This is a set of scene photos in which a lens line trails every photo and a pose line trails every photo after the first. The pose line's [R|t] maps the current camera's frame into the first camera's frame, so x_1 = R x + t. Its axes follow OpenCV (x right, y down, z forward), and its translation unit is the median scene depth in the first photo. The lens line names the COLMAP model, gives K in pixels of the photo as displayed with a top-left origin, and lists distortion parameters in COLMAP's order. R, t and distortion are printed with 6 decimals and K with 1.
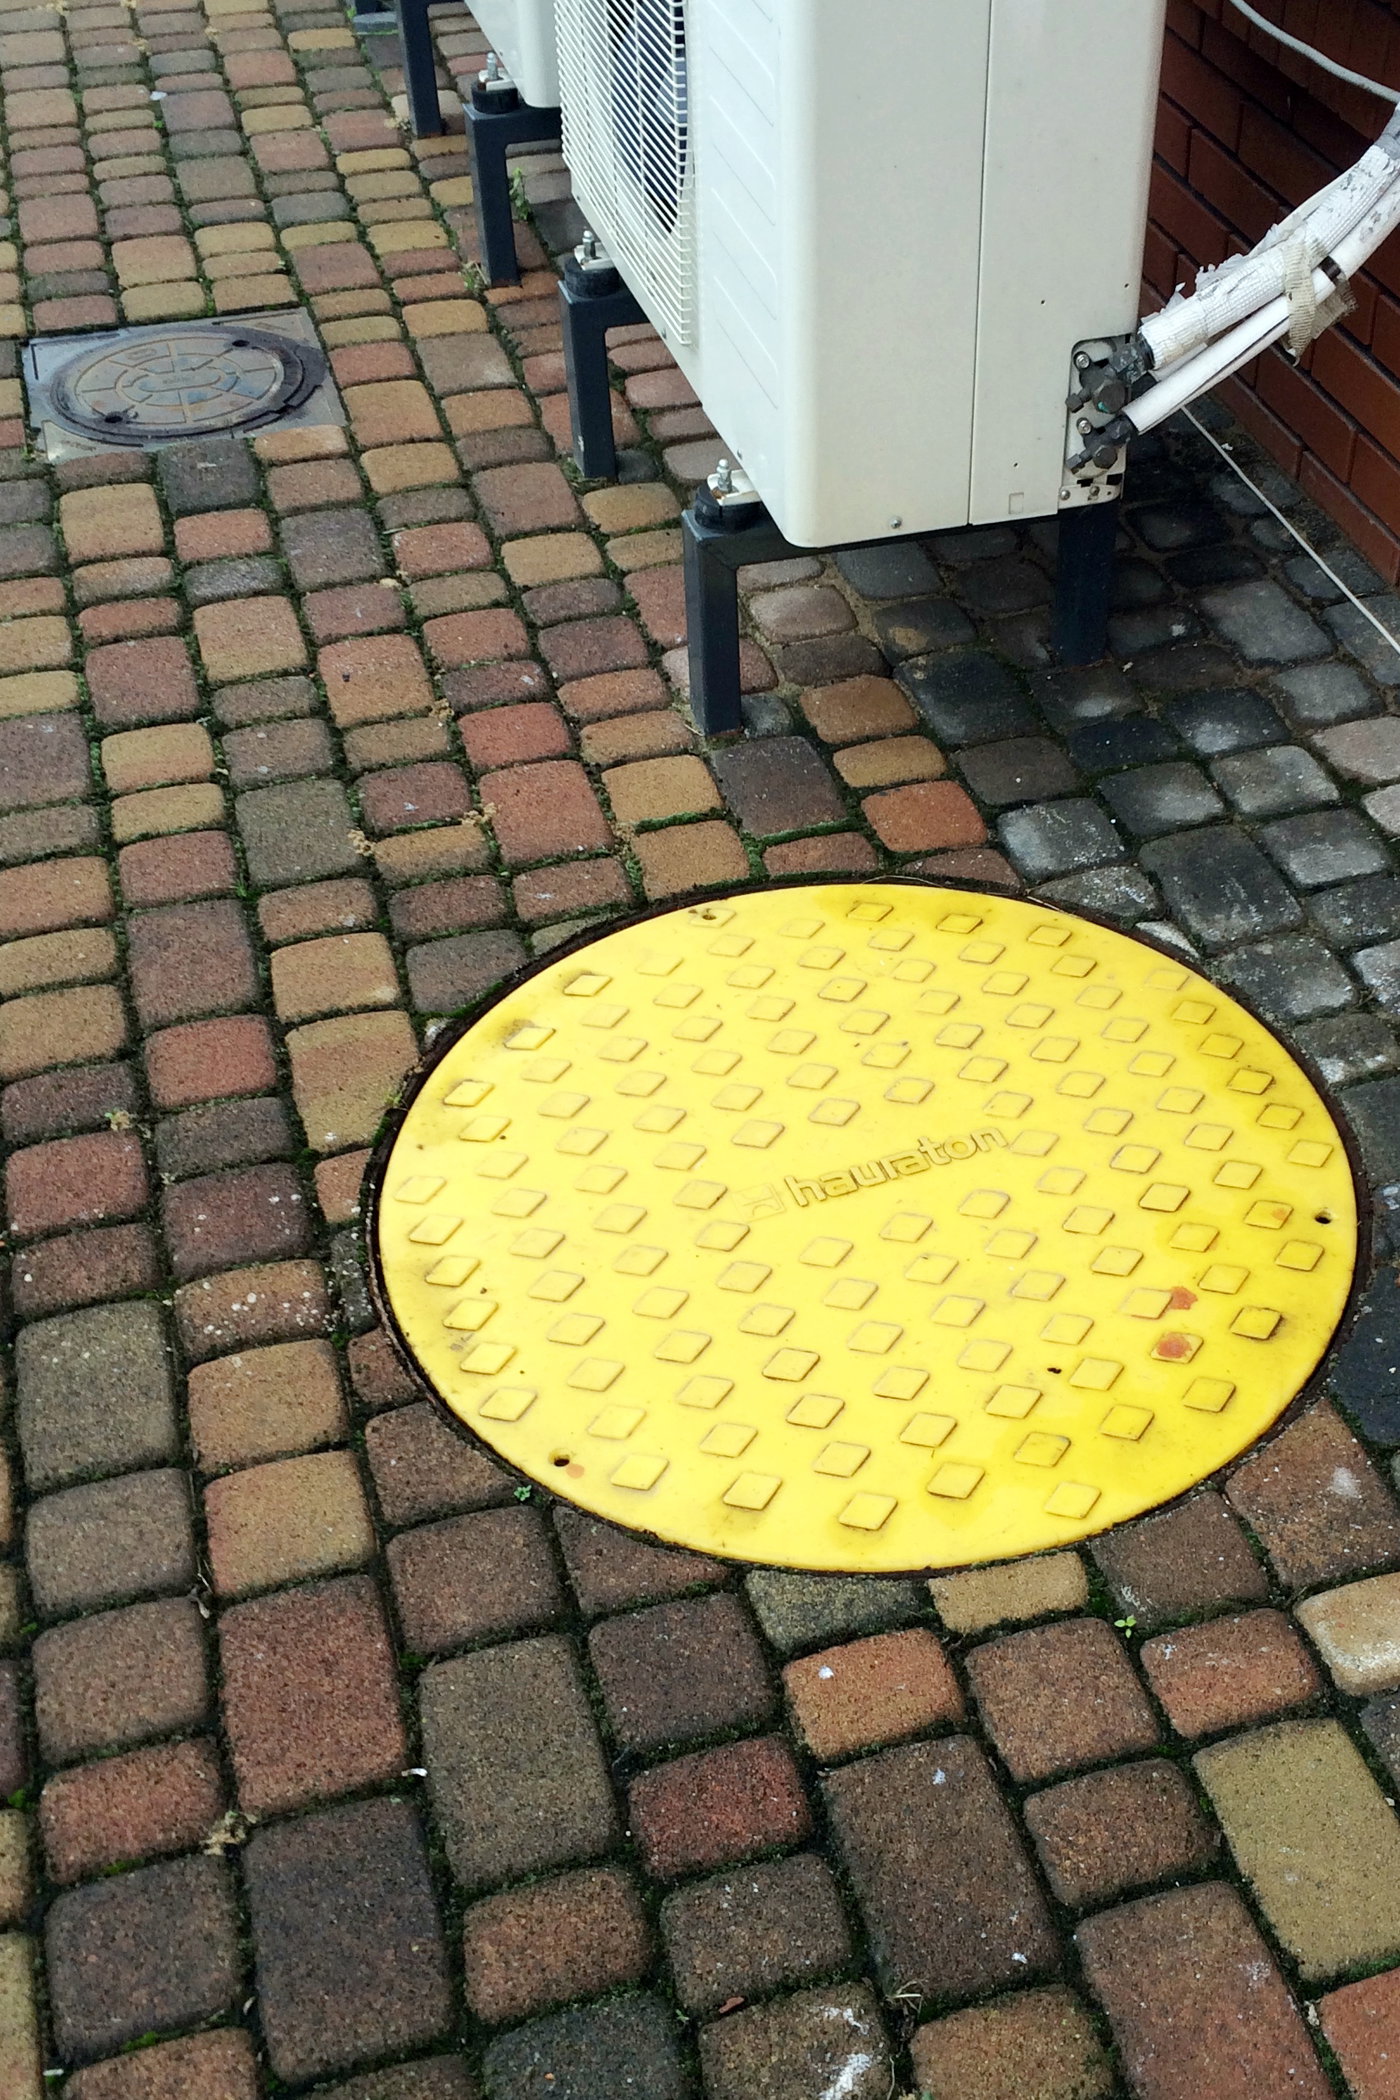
lens RADIAL K [[2420.0, 0, 873.0], [0, 2420.0, 1048.2], [0, 0, 1]] dist [0.064235, -0.056108]
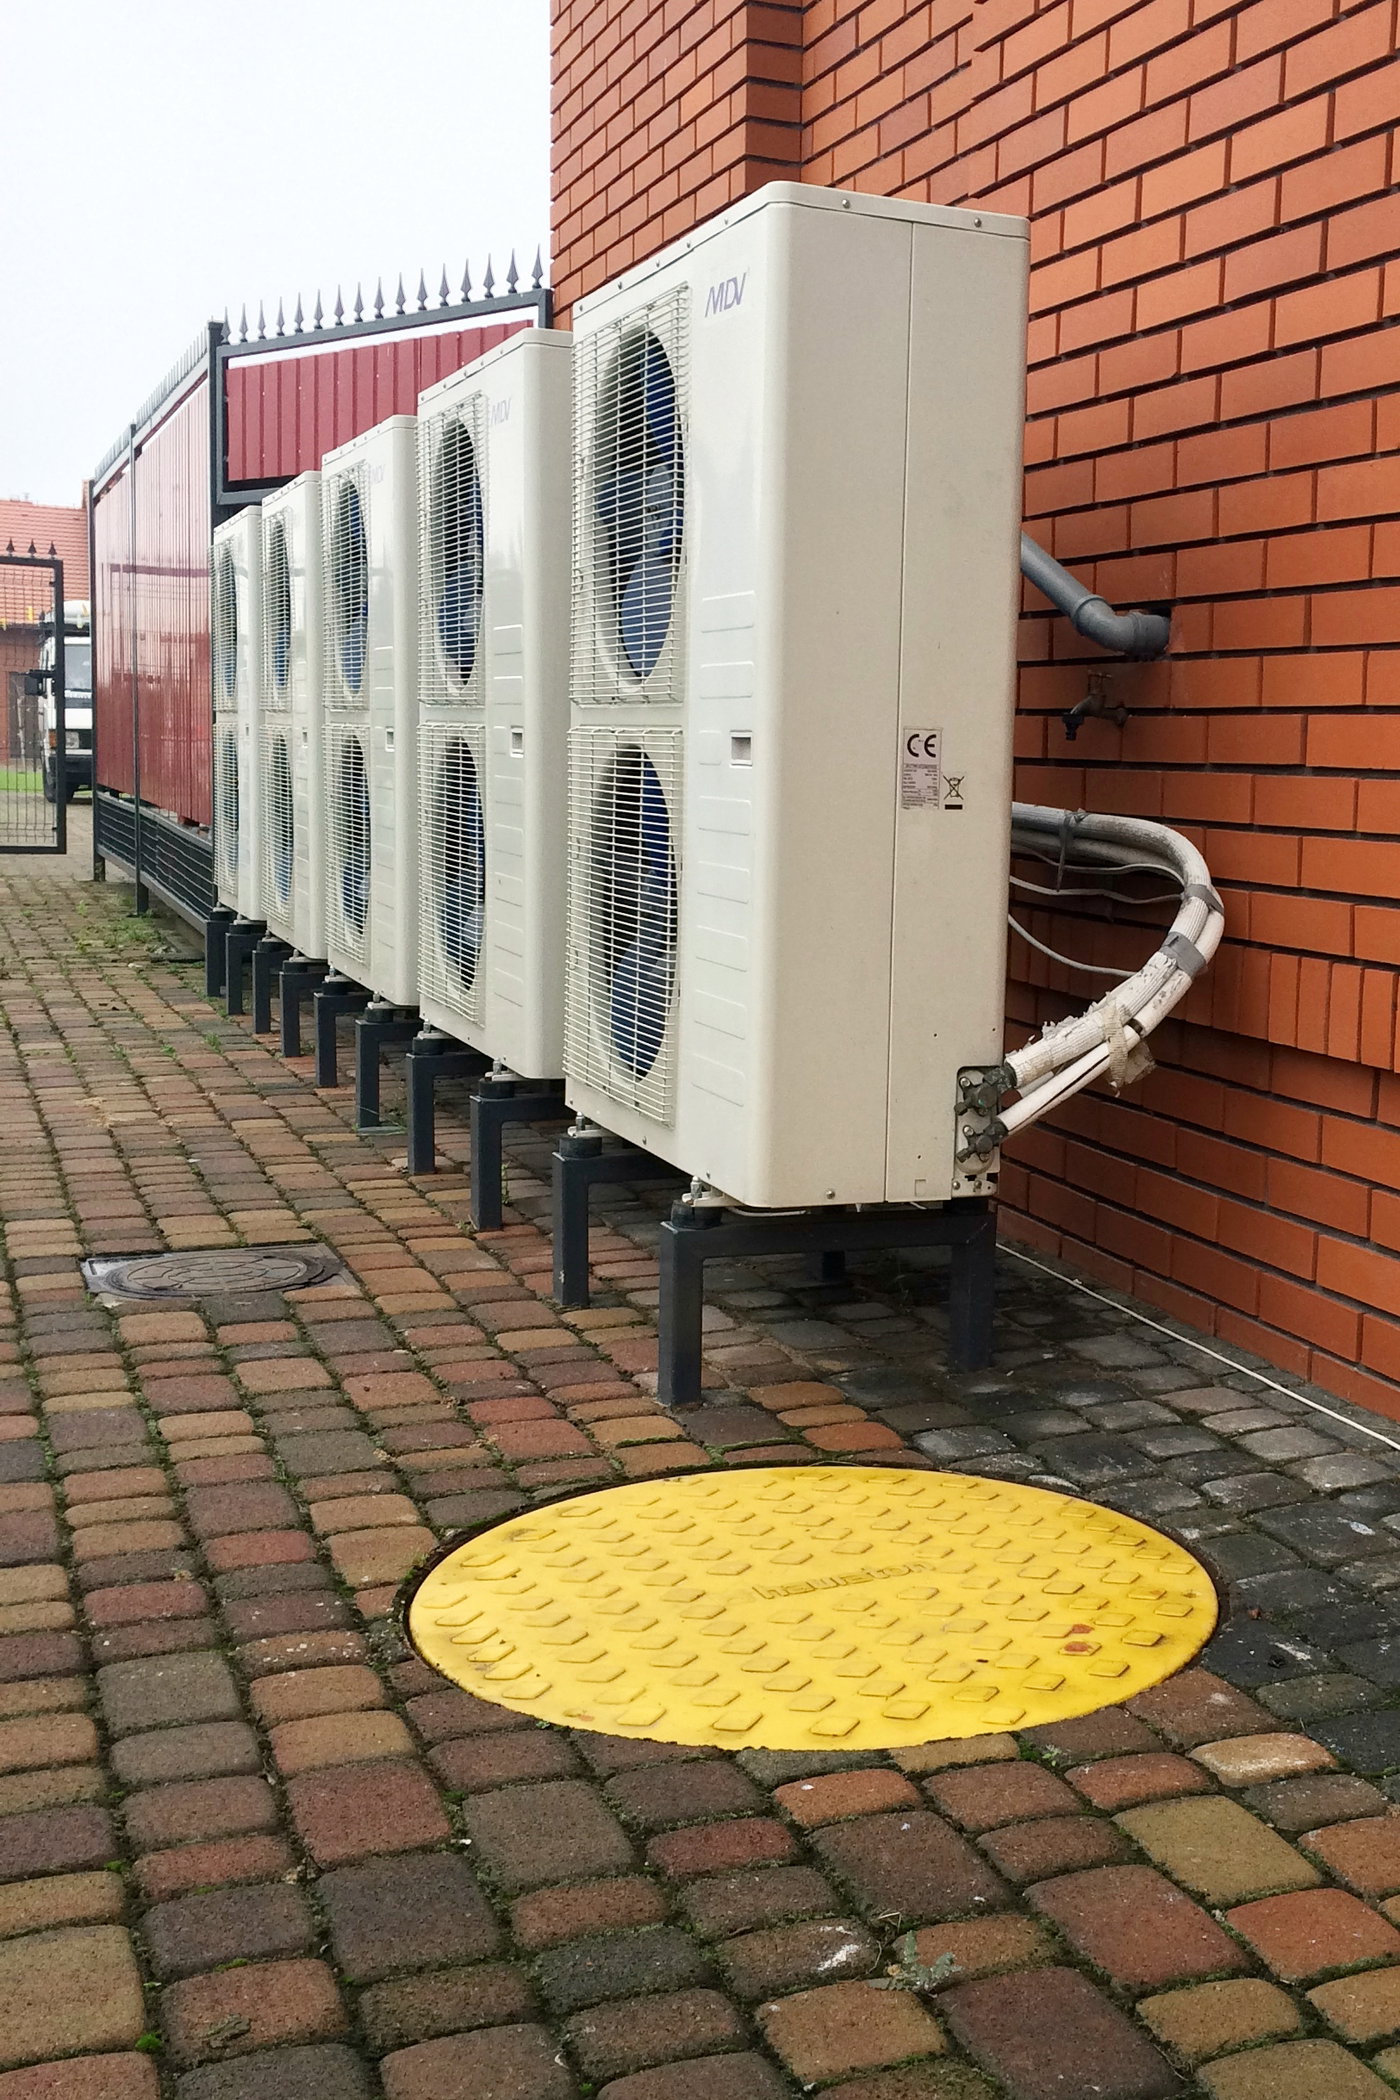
lens RADIAL K [[2425.5, 0, 1073.2], [0, 2425.5, 1050.6], [0, 0, 1]] dist [0.043989, -0.042921]
pose [[0.990608, 0.007133, 0.136549, -0.041088], [0.068796, 0.837031, -0.542813, 0.449963], [-0.118168, 0.547108, 0.828679, -0.159409]]
